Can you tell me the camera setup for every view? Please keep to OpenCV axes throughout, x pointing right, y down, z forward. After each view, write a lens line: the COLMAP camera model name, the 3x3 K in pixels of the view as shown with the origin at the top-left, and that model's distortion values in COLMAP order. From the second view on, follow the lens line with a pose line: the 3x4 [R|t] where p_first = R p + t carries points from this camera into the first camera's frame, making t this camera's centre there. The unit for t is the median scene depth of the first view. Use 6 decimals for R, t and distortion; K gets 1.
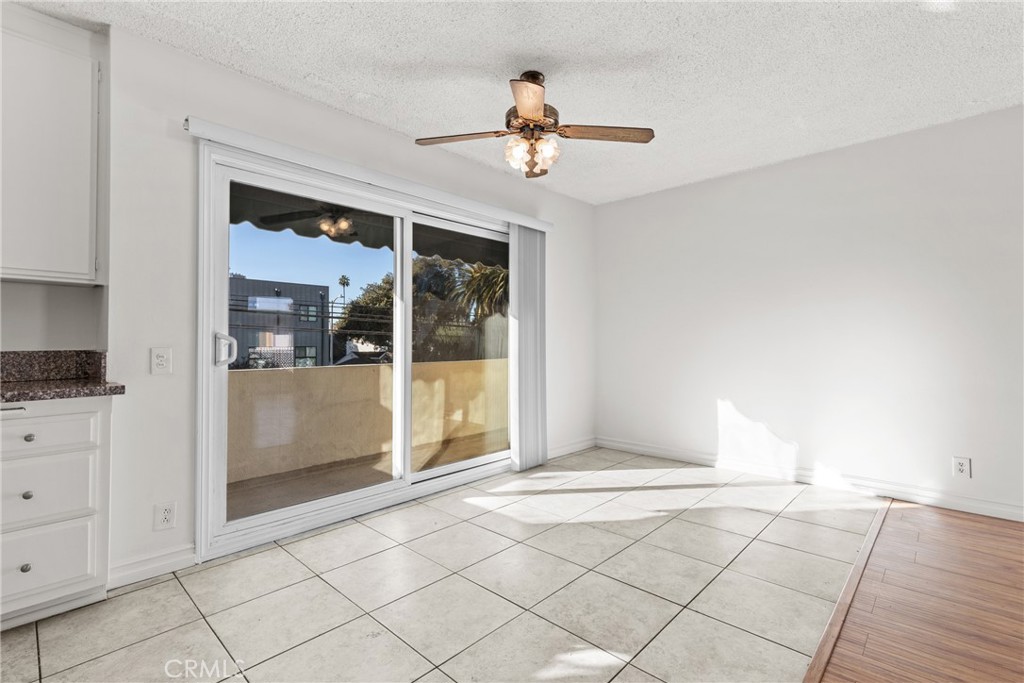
lens RADIAL K [[467.8, 0, 511.7], [0, 467.8, 334.5], [0, 0, 1]] dist [0.007817, -0.000212]
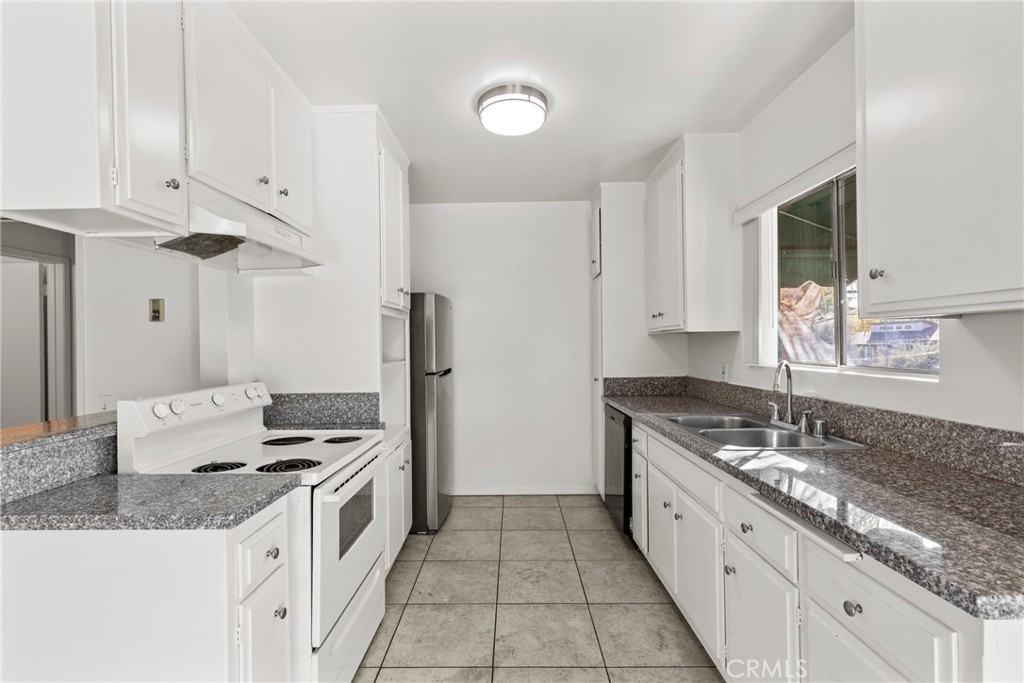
lens RADIAL K [[460.3, 0, 506.6], [0, 460.3, 341.9], [0, 0, 1]] dist [0.007166, 0.000099]
pose [[-0.736582, 0.010441, -0.676268, -0.189315], [0.024508, 0.999636, -0.011260, -0.056252], [0.675904, -0.024868, -0.736570, 0.621317]]
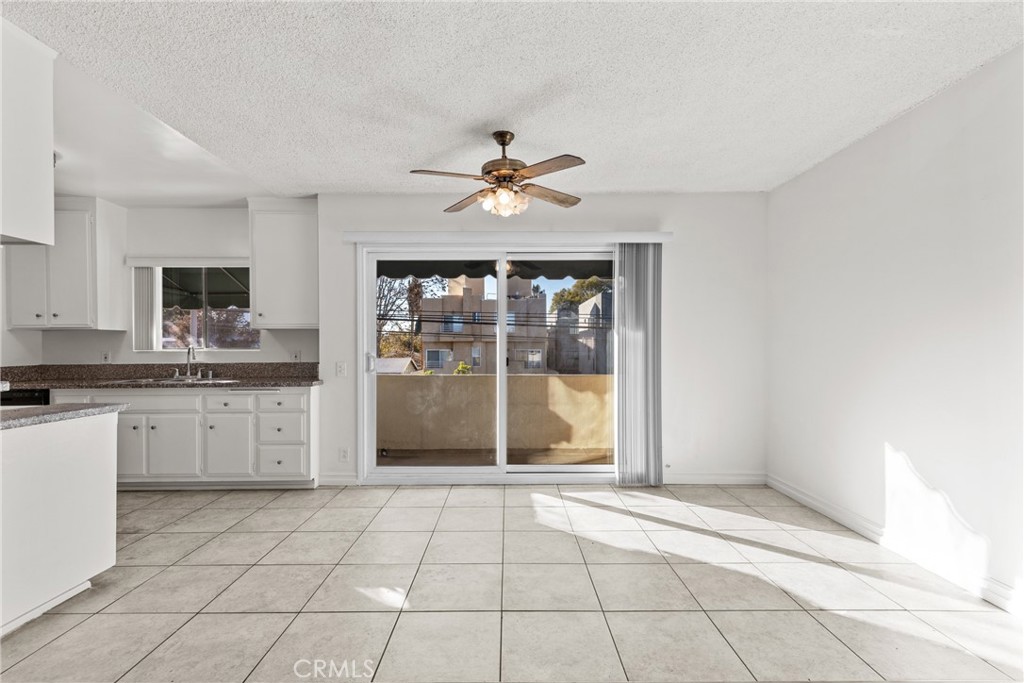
lens RADIAL K [[461.8, 0, 509.4], [0, 461.8, 351.5], [0, 0, 1]] dist [0.009301, -0.000672]
pose [[0.690015, 0.007628, -0.723755, 0.686311], [0.011583, 0.999700, 0.021580, -0.030305], [0.723703, -0.023274, 0.689719, 0.162848]]
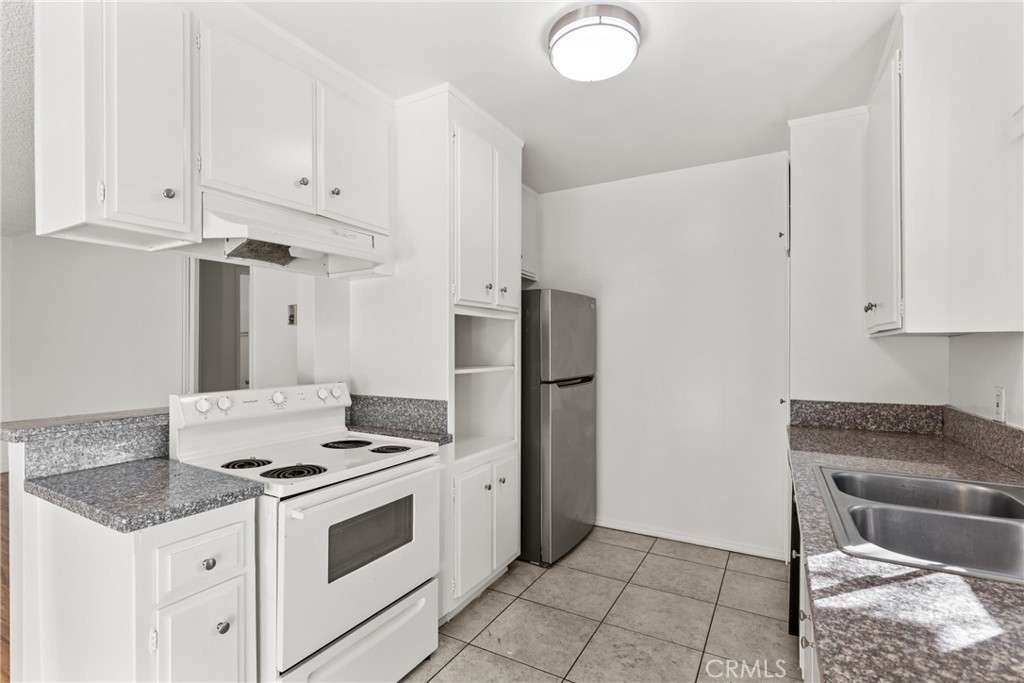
lens RADIAL K [[481.7, 0, 508.3], [0, 481.7, 346.4], [0, 0, 1]] dist [0.000963, -0.000650]
pose [[-0.971718, 0.001555, -0.236138, -0.451513], [0.005757, 0.999837, -0.017106, -0.054870], [0.236073, -0.017982, -0.971569, 0.636121]]
